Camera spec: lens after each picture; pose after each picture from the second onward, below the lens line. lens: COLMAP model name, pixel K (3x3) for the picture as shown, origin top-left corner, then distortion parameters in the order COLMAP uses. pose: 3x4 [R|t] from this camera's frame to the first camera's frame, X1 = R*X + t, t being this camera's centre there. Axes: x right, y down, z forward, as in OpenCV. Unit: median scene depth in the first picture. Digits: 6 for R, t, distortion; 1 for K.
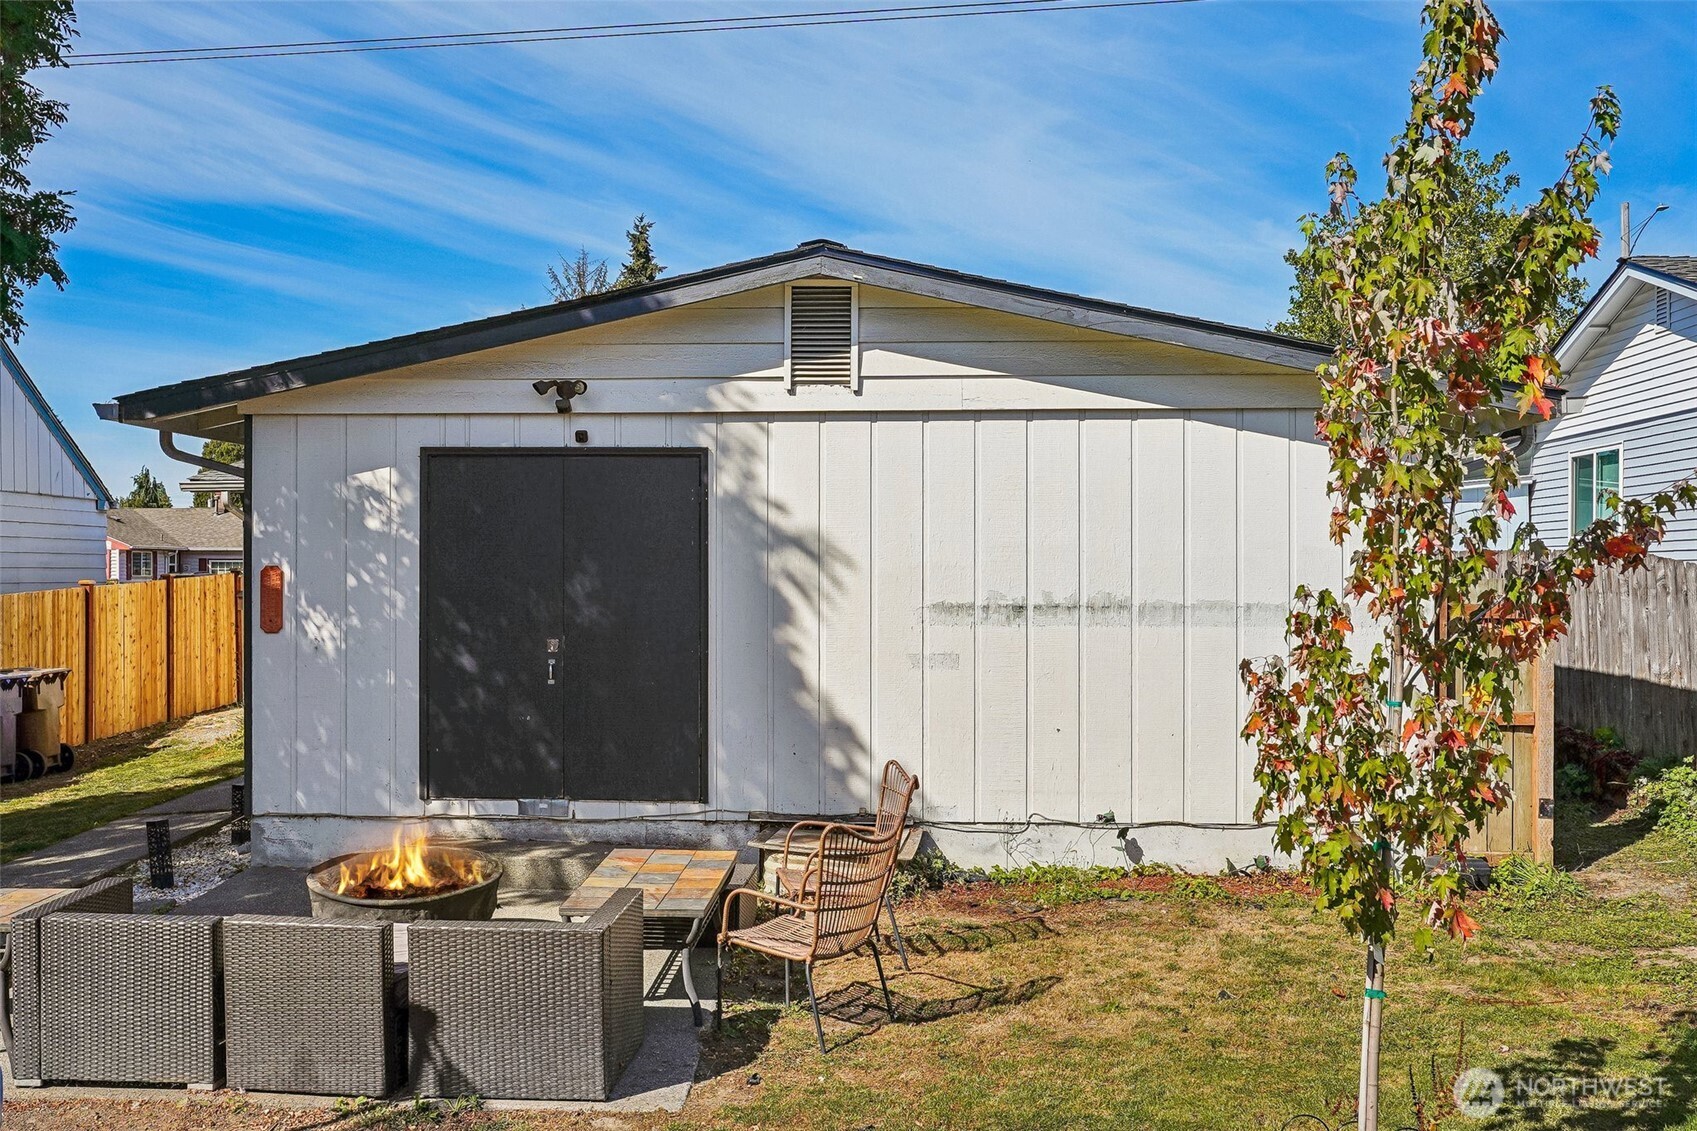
lens RADIAL K [[1698.0, 0, 848.5], [0, 1698.0, 565.5], [0, 0, 1]] dist [-0.024846, -0.008507]
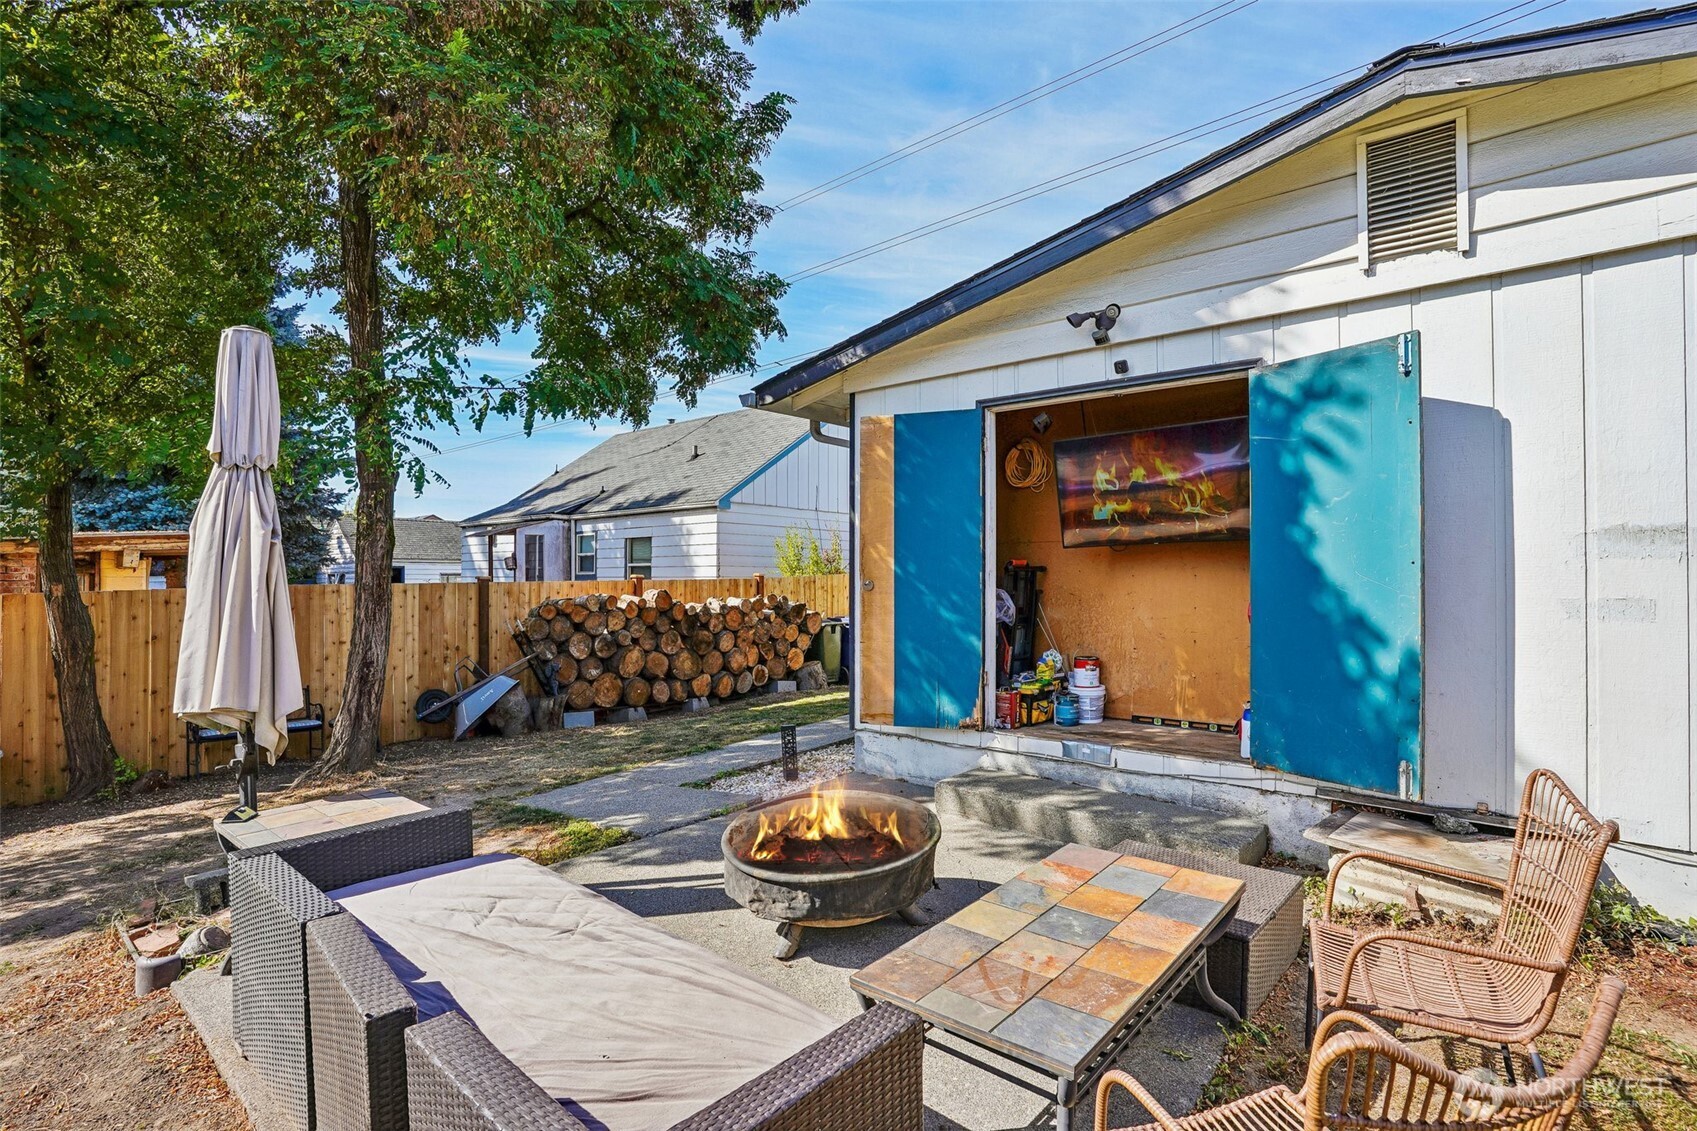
lens RADIAL K [[860.7, 0, 842.9], [0, 860.7, 568.1], [0, 0, 1]] dist [-0.063068, 0.034568]
pose [[0.780003, -0.009278, -0.625706, 0.019999], [0.000974, 0.999907, -0.013613, 0.043737], [0.625775, 0.010009, 0.779940, 0.531951]]
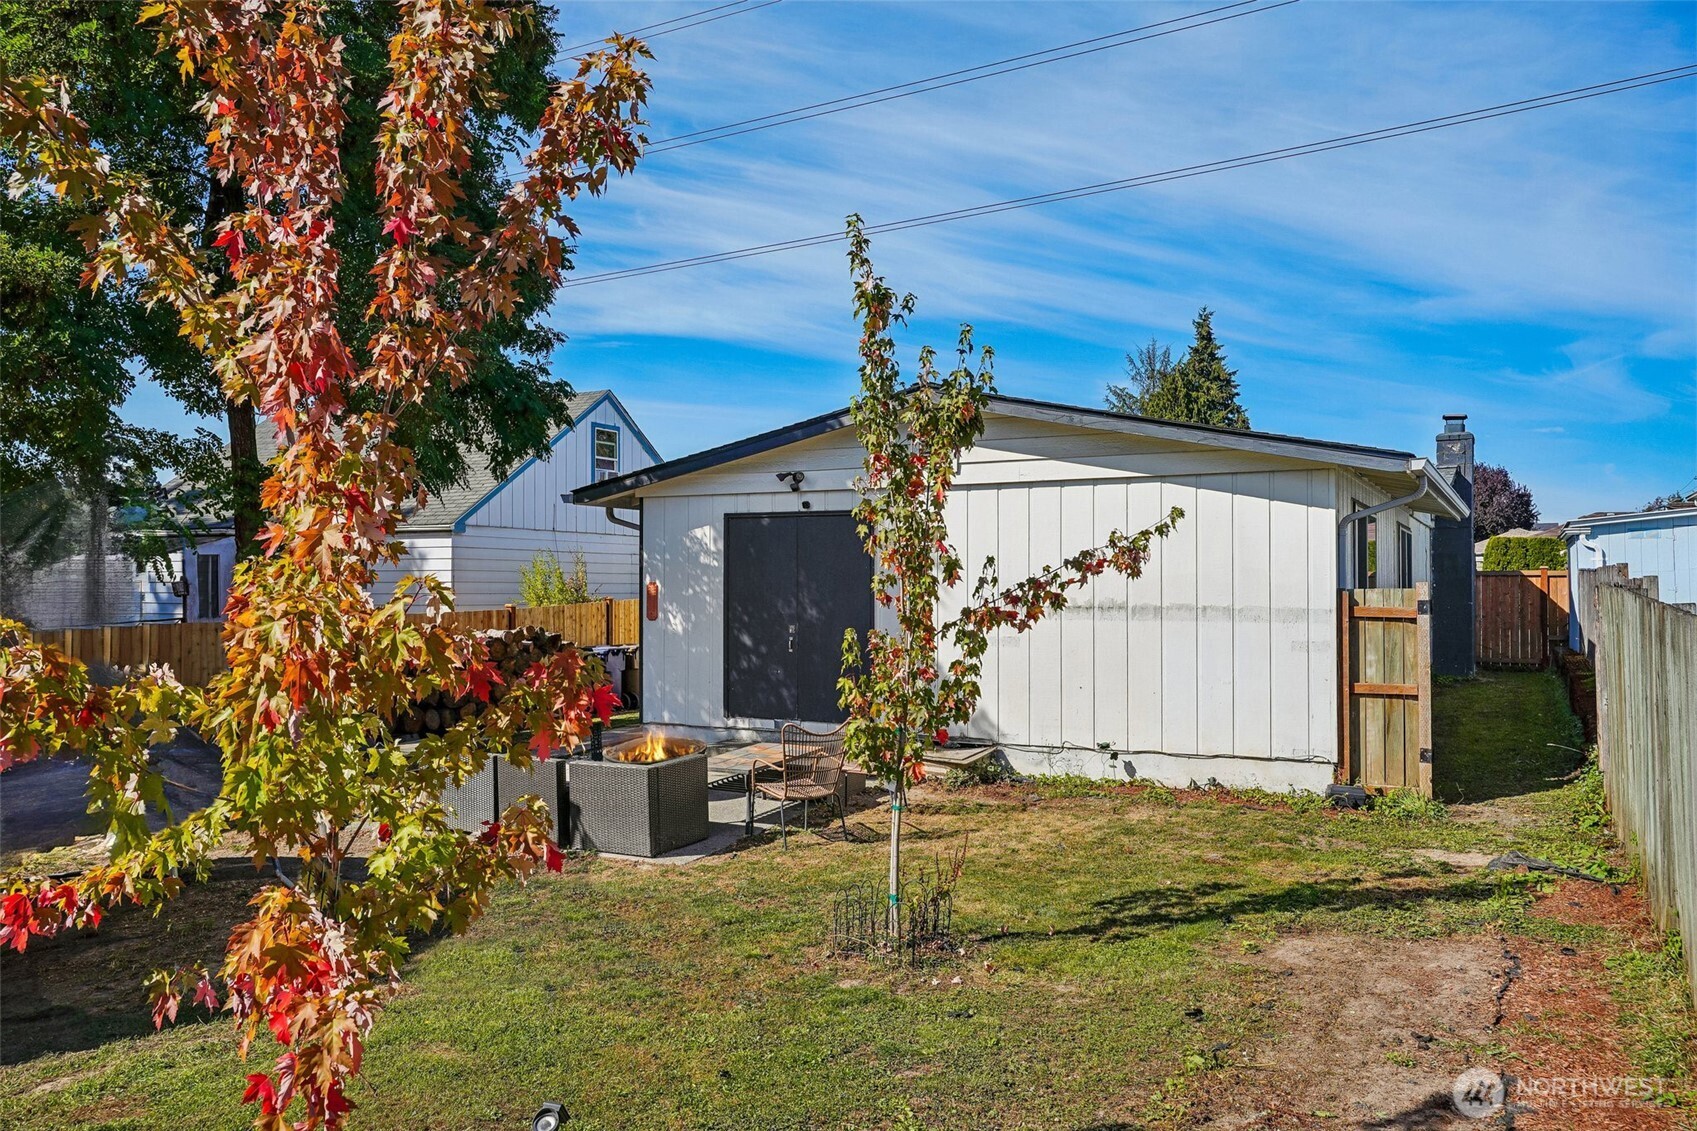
lens RADIAL K [[1328.8, 0, 850.2], [0, 1328.8, 589.1], [0, 0, 1]] dist [0.005950, 0.004032]
pose [[0.908796, -0.001111, -0.417238, 0.433808], [0.003548, 0.999981, 0.005066, 0.000791], [0.417225, -0.006084, 0.908783, -0.179264]]
